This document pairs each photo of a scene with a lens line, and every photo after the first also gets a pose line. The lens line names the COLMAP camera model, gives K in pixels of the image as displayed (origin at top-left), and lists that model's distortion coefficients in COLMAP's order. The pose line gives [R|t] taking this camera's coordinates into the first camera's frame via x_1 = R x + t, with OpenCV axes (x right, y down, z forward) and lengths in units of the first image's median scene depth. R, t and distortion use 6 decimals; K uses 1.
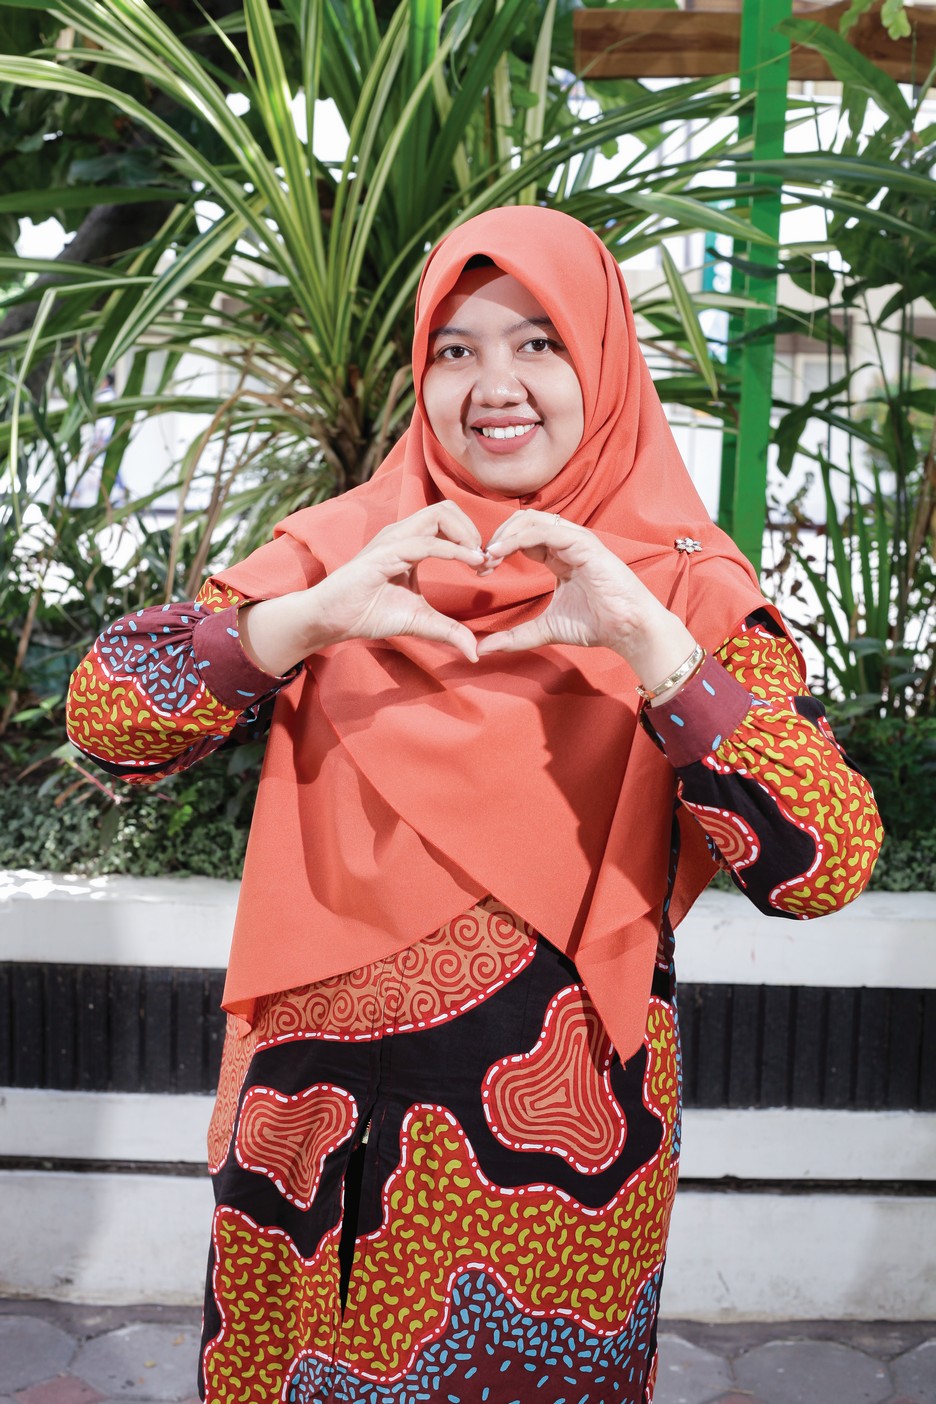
lens RADIAL K [[2073.7, 0, 468.0], [0, 2073.7, 702.0], [0, 0, 1]] dist [-0.140923, 0.101170]
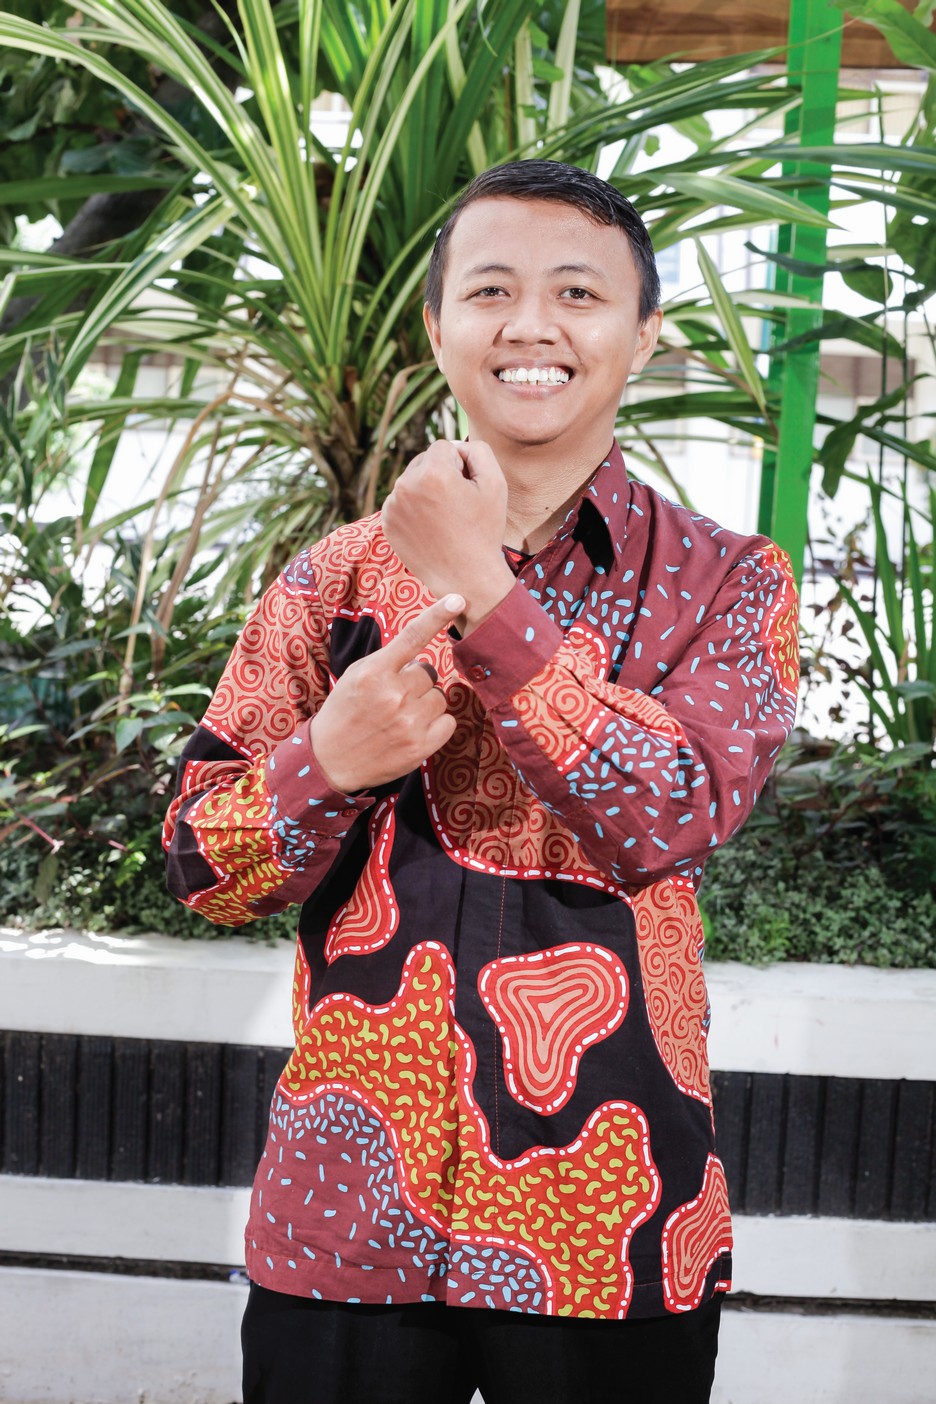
lens RADIAL K [[2073.7, 0, 468.0], [0, 2073.7, 702.0], [0, 0, 1]] dist [-0.140923, 0.101170]
pose [[0.999387, 0.020704, -0.028231, 0.028104], [-0.021277, 0.999571, -0.020130, 0.000505], [0.027802, 0.020718, 0.999399, 0.118785]]
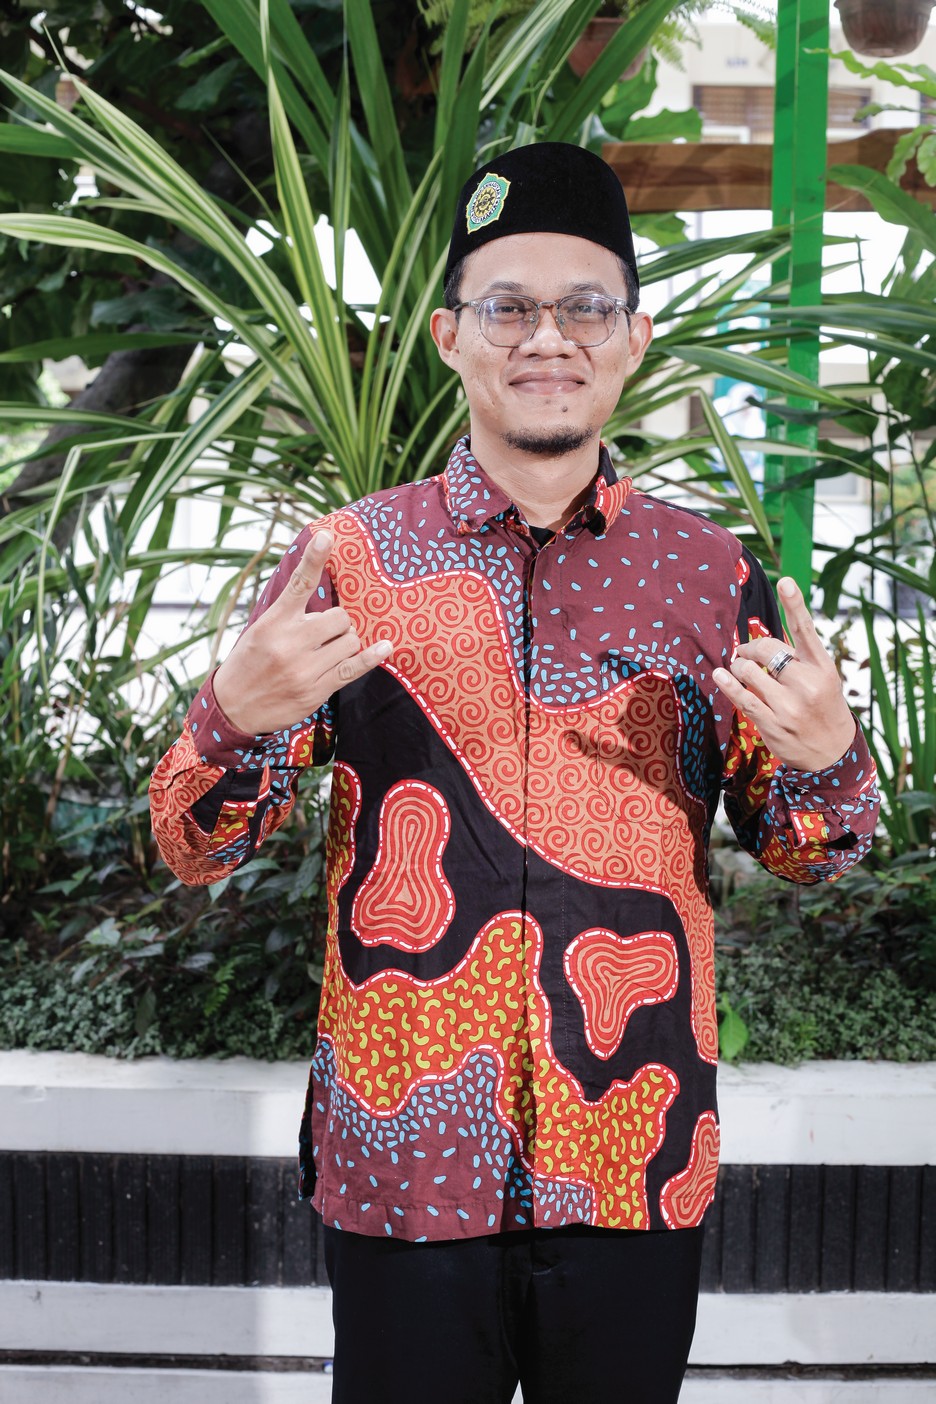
lens RADIAL K [[2065.1, 0, 468.0], [0, 2065.1, 702.0], [0, 0, 1]] dist [-0.137271, 0.089624]
pose [[0.999866, -0.014523, -0.007514, -0.012218], [0.014228, 0.999181, -0.037883, -0.043378], [0.008058, 0.037771, 0.999254, 0.031127]]
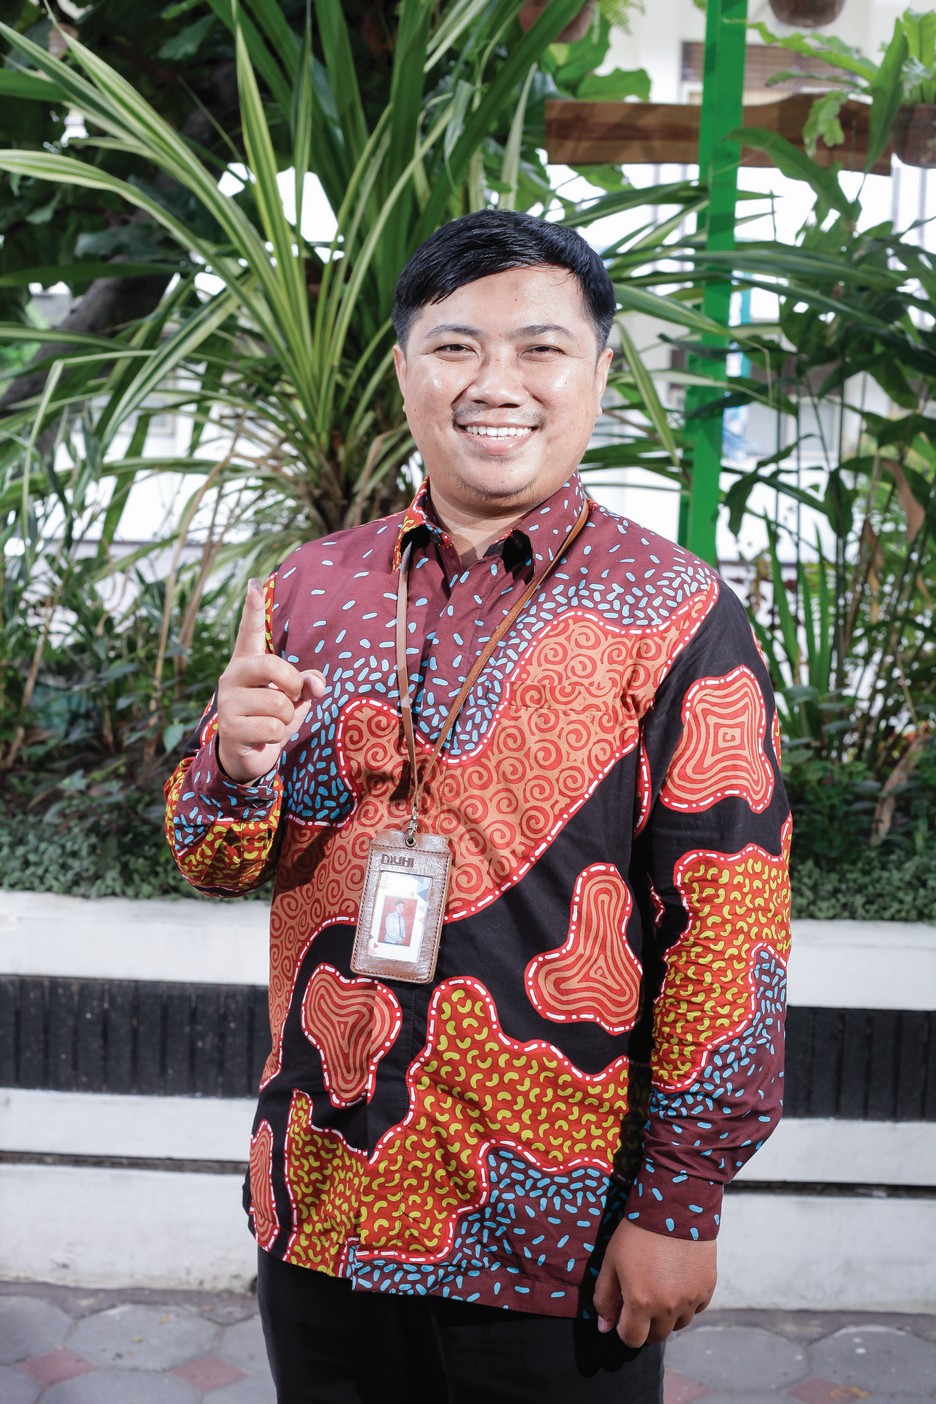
lens RADIAL K [[2073.7, 0, 468.0], [0, 2073.7, 702.0], [0, 0, 1]] dist [-0.140923, 0.101170]
pose [[0.999952, 0.009833, -0.000256, 0.018105], [-0.009836, 0.999834, -0.015339, -0.005271], [0.000106, 0.015341, 0.999882, -0.101112]]
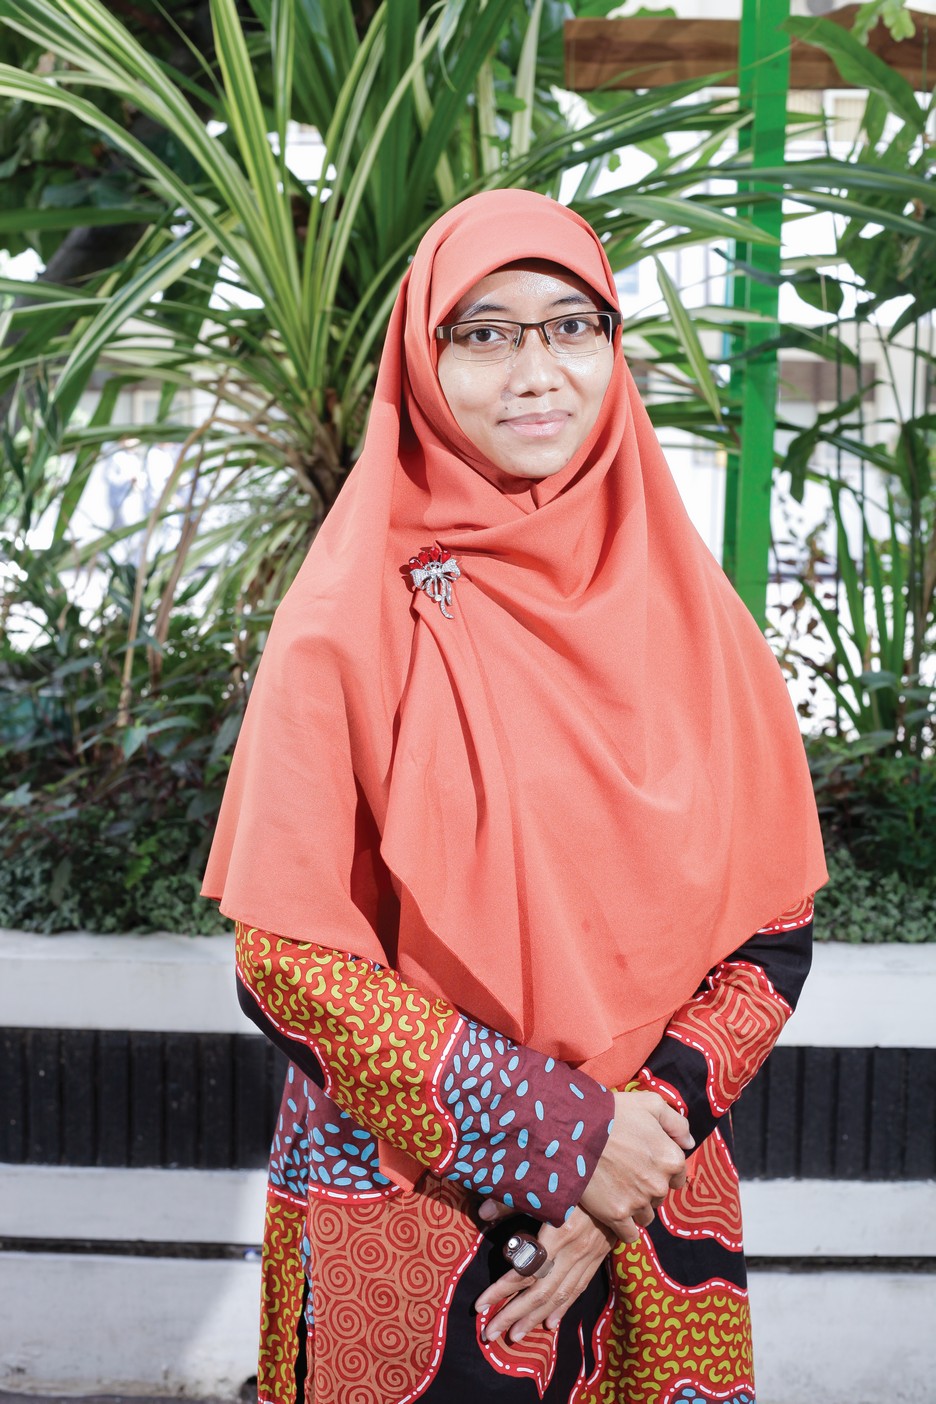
lens RADIAL K [[2073.7, 0, 468.0], [0, 2073.7, 702.0], [0, 0, 1]] dist [-0.140923, 0.101170]
pose [[0.999862, -0.009218, -0.013845, 0.022118], [0.008846, 0.999603, -0.026751, 0.006668], [0.014086, 0.026625, 0.999546, 0.069418]]
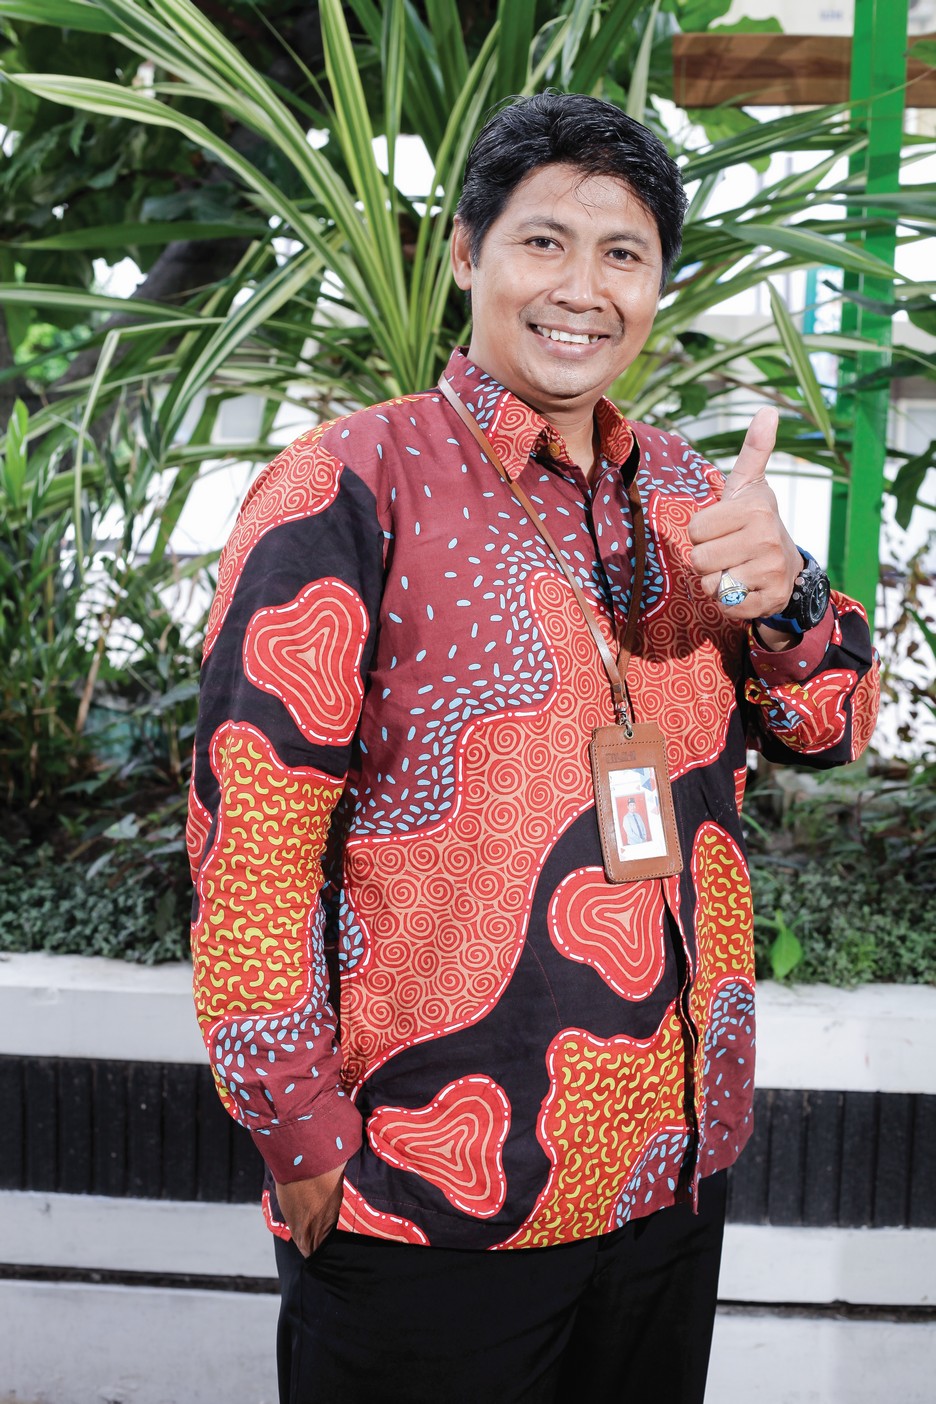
lens RADIAL K [[2073.7, 0, 468.0], [0, 2073.7, 702.0], [0, 0, 1]] dist [-0.140923, 0.101170]
pose [[0.998858, 0.004873, -0.047526, 0.004494], [-0.005909, 0.999747, -0.021693, -0.013226], [0.047409, 0.021949, 0.998634, 0.079909]]
